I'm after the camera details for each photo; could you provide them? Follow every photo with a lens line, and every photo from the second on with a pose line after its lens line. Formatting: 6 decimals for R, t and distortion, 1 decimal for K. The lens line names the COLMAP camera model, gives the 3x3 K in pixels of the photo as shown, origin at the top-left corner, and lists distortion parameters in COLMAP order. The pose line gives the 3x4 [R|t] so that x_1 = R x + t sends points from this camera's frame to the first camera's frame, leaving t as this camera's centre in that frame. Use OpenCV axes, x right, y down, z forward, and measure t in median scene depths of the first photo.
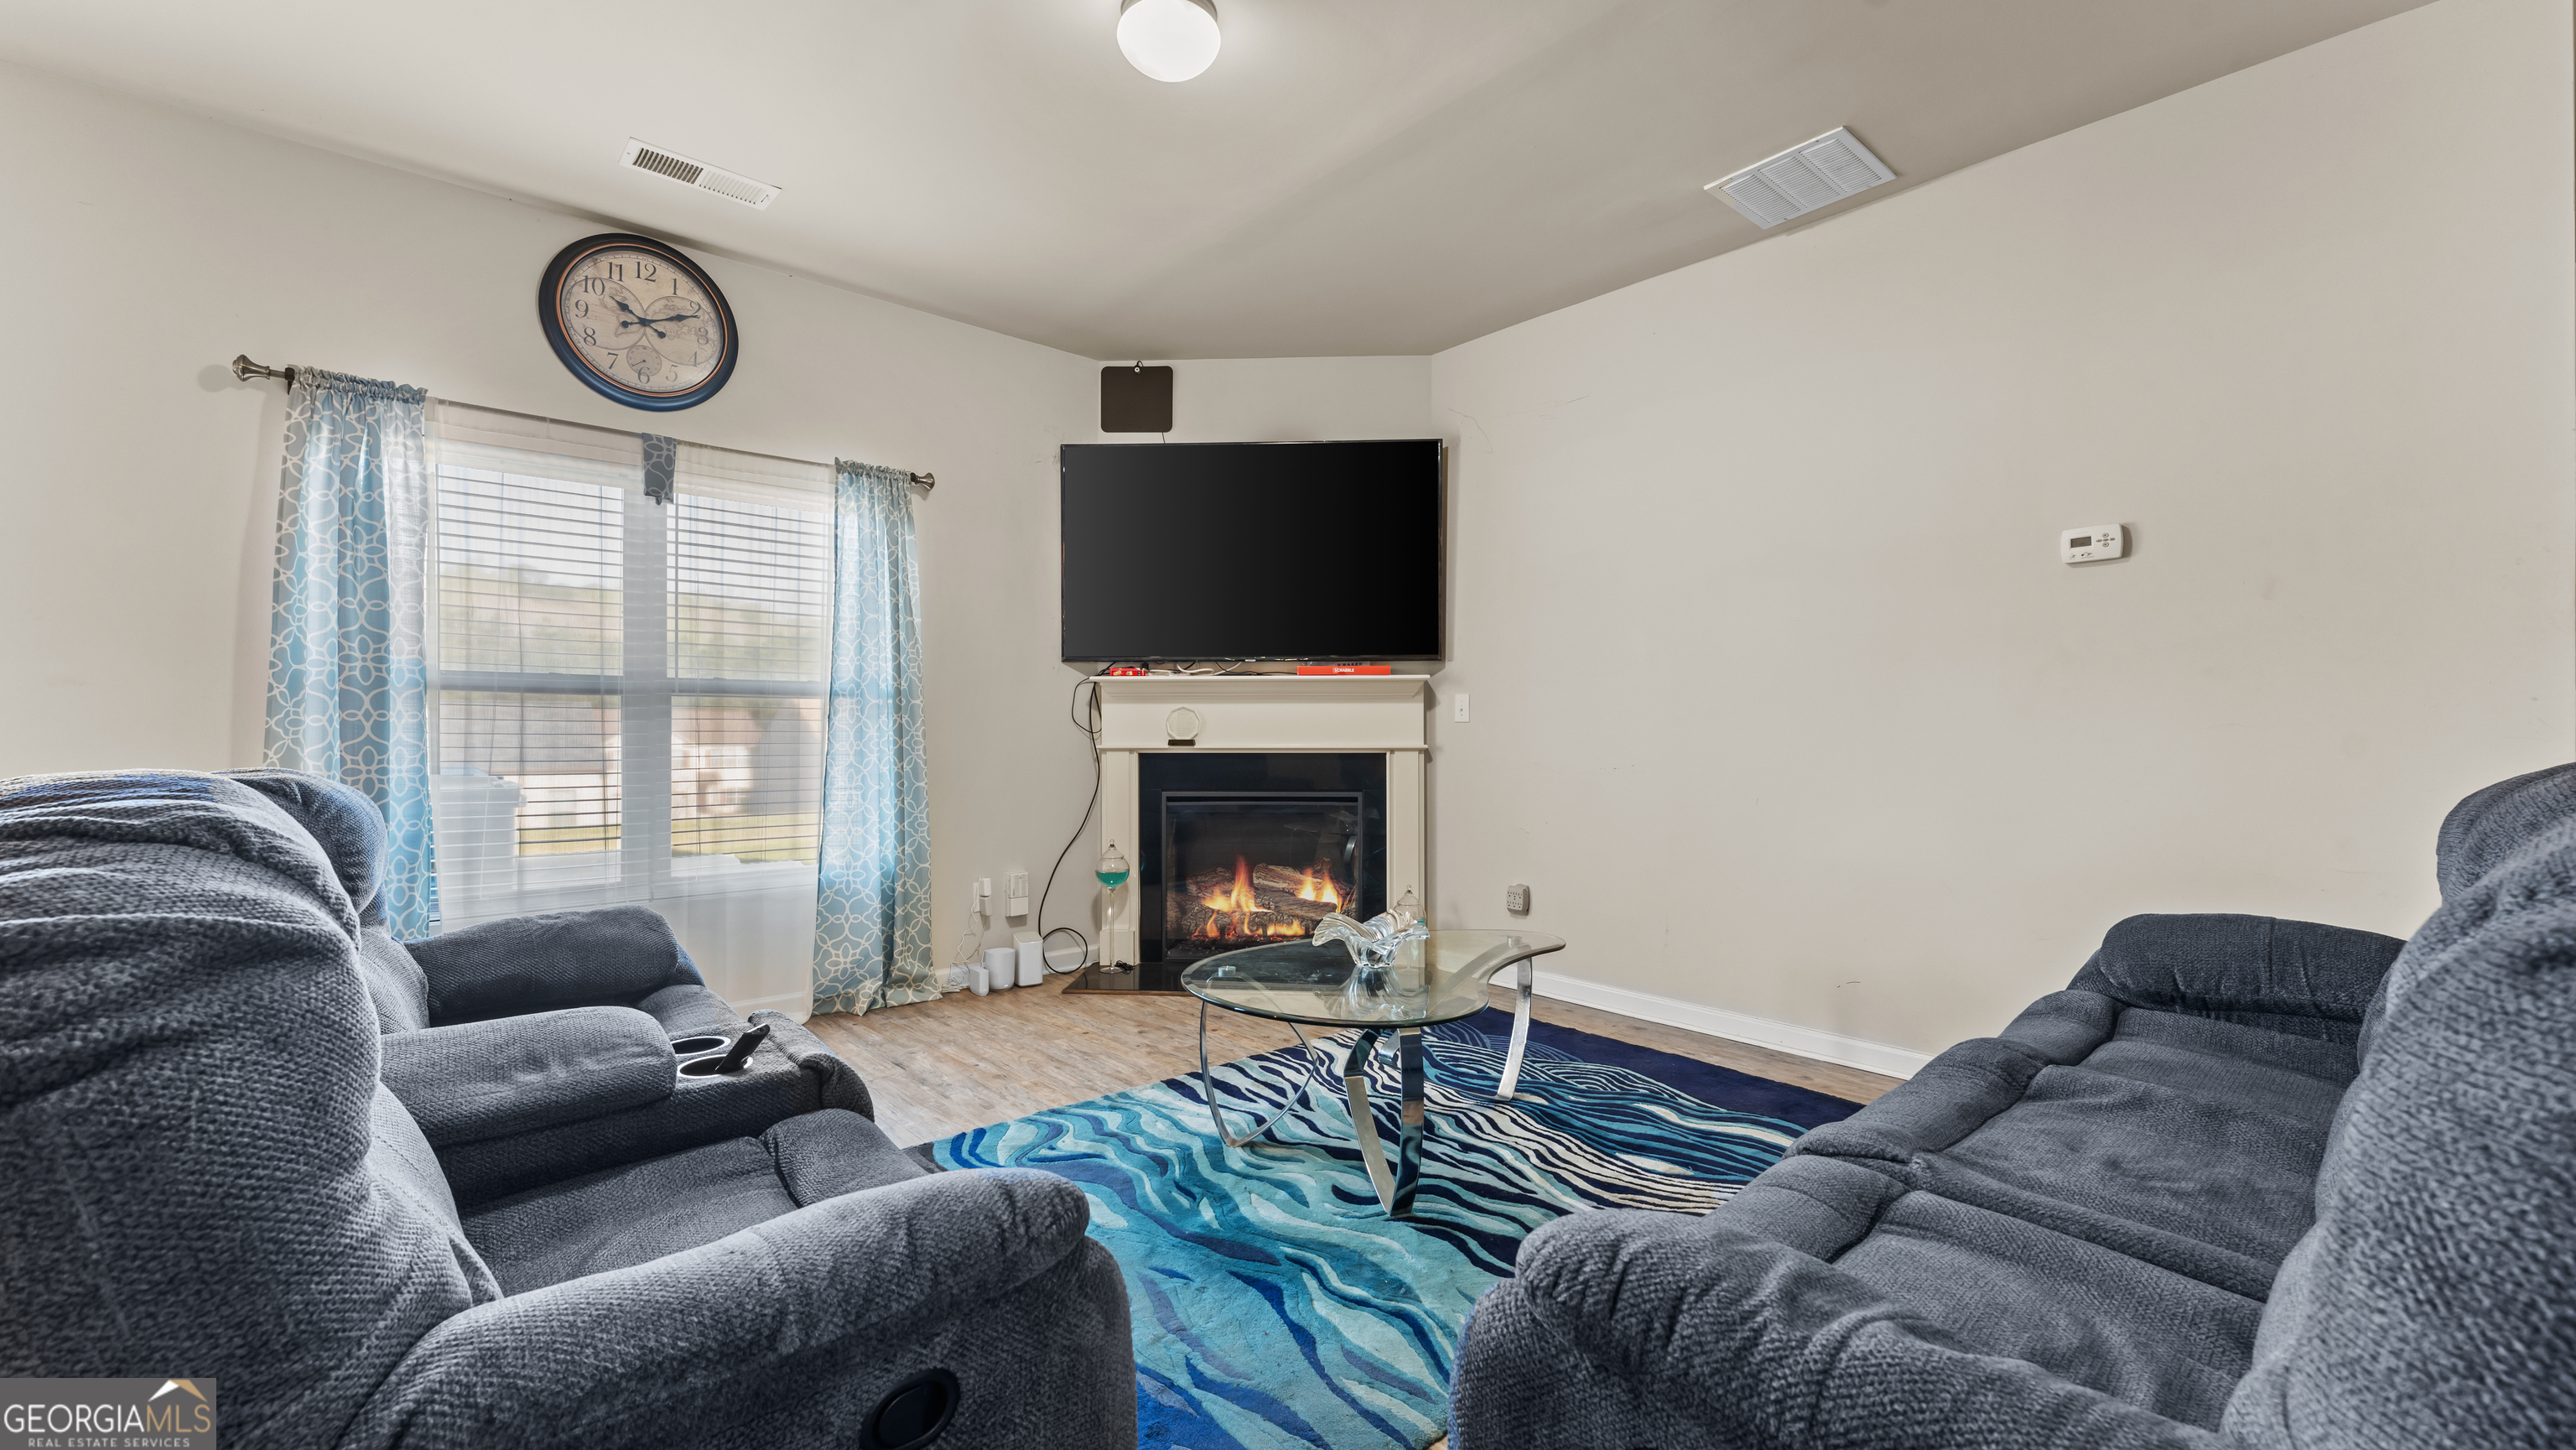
lens RADIAL K [[1027.0, 0, 1294.2], [0, 1027.0, 727.3], [0, 0, 1]] dist [0.001339, -0.000088]
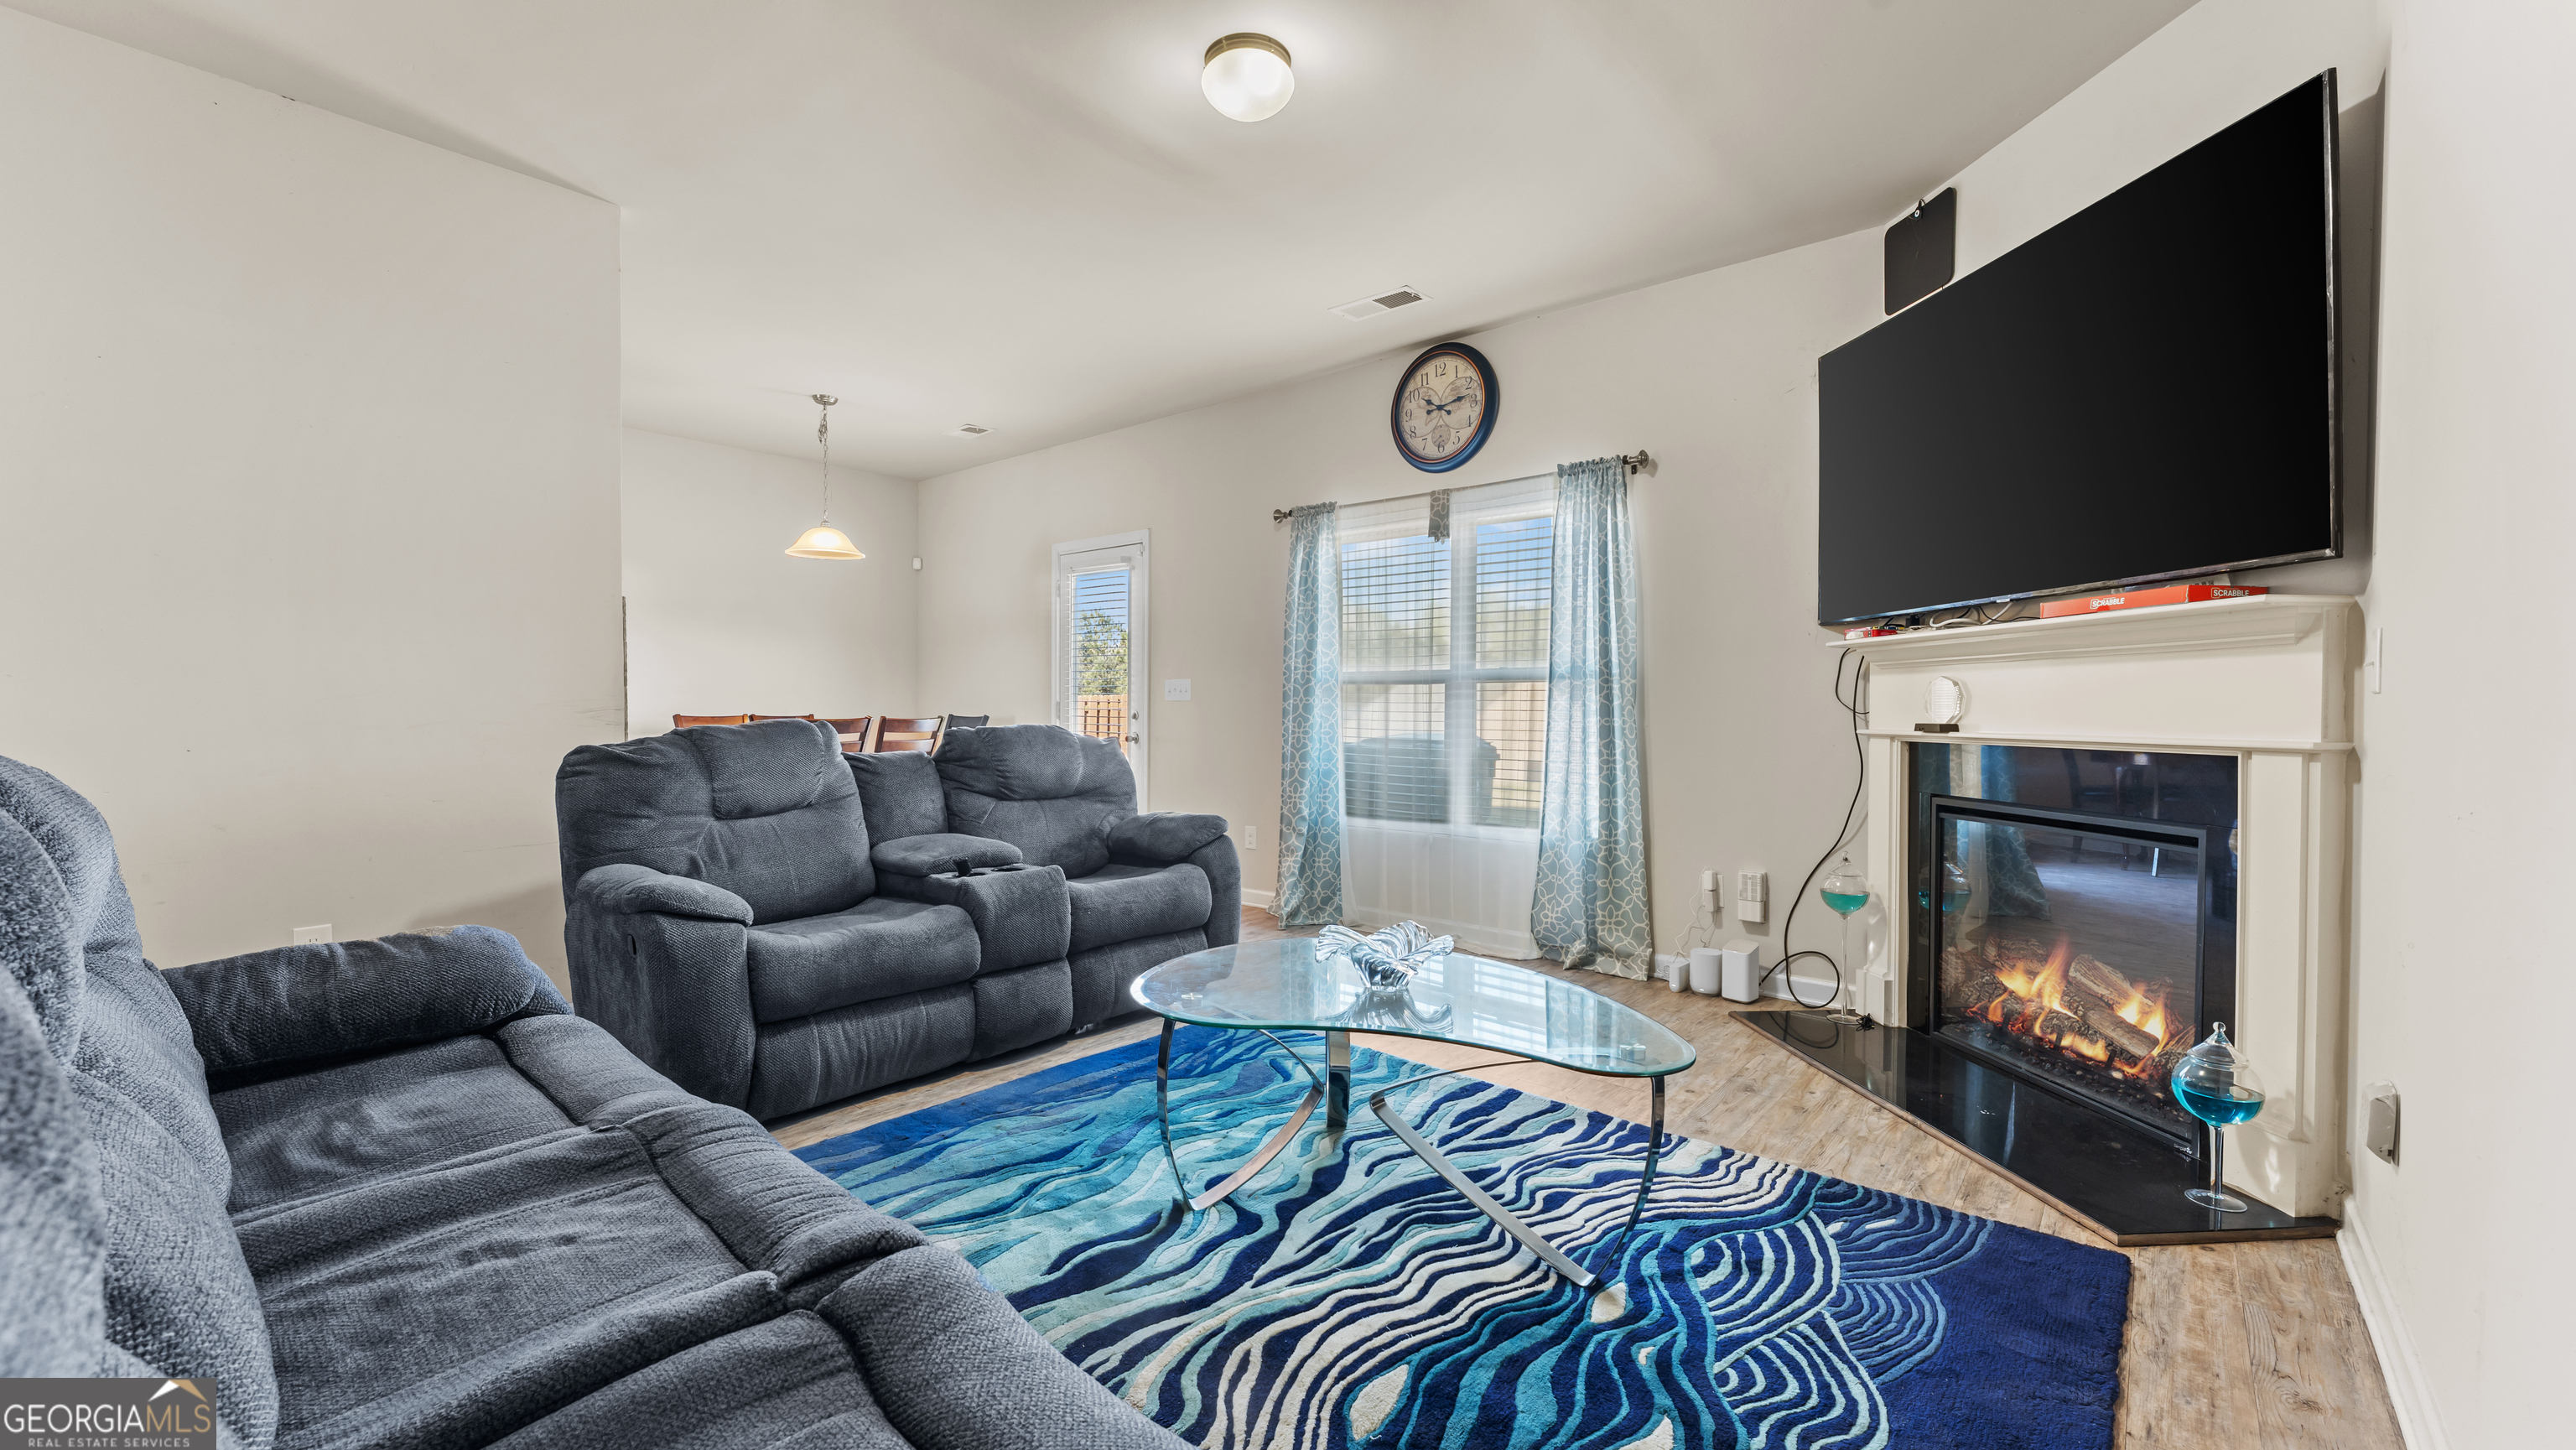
lens RADIAL K [[1027.0, 0, 1289.9], [0, 1027.0, 723.7], [0, 0, 1]] dist [0.001339, -0.000088]
pose [[0.132937, 0.014012, -0.991025, 0.611100], [-0.001334, 0.999902, 0.013959, 0.003320], [0.991124, -0.000534, 0.132943, 0.552487]]
